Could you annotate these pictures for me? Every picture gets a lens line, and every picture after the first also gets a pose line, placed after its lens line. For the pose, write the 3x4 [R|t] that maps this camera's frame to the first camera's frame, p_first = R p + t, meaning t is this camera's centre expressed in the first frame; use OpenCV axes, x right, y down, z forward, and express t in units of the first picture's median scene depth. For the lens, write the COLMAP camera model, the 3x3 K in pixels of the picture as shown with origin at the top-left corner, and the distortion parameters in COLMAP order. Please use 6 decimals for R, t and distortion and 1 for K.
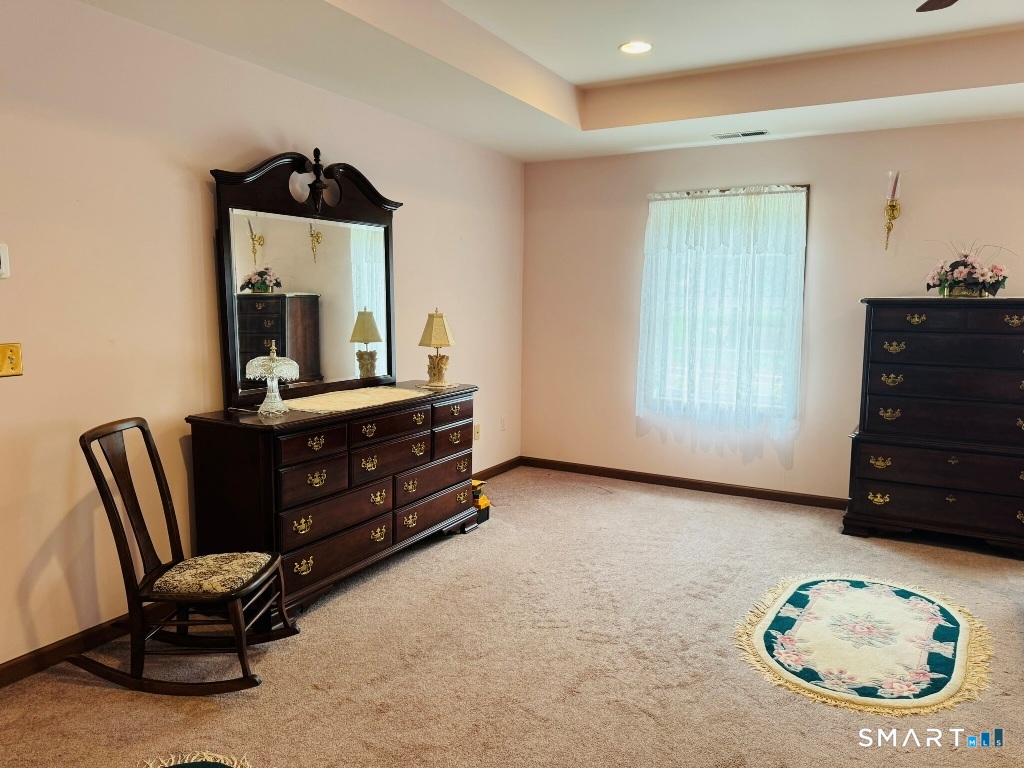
lens RADIAL K [[710.2, 0, 513.1], [0, 710.2, 382.0], [0, 0, 1]] dist [0.017441, -0.018631]
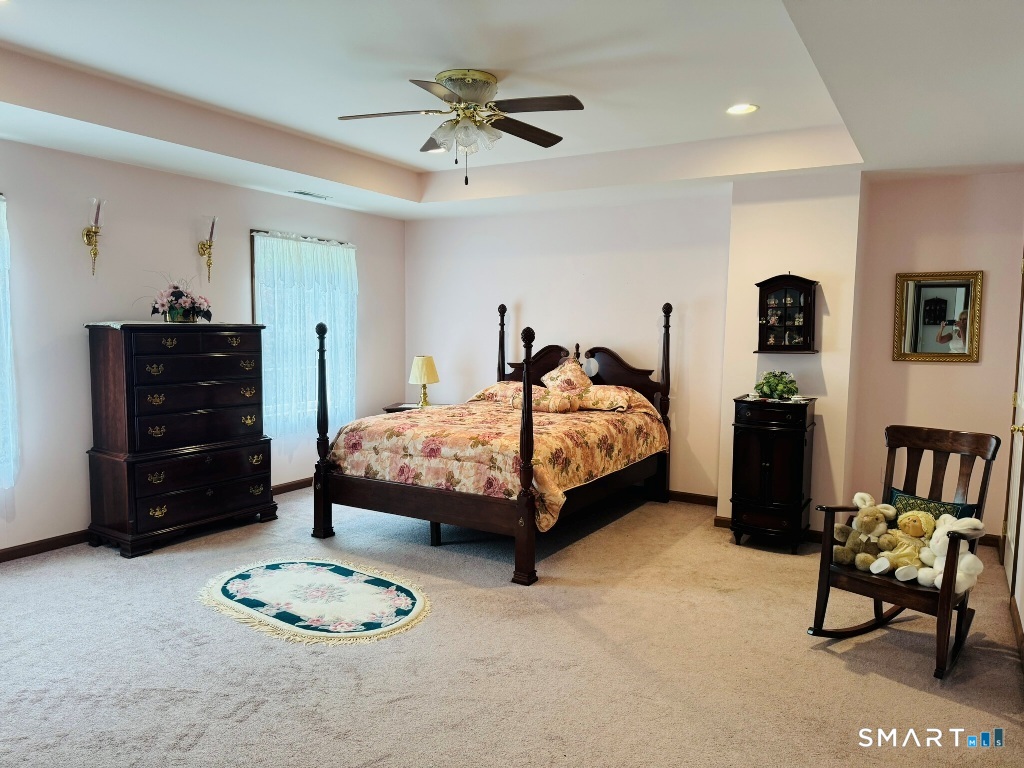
lens RADIAL K [[710.2, 0, 512.2], [0, 710.2, 386.9], [0, 0, 1]] dist [0.017441, -0.018631]
pose [[0.042603, -0.095890, 0.994480, -0.584514], [0.098972, 0.990893, 0.091305, -0.076715], [-0.994178, 0.094536, 0.051705, 0.465721]]
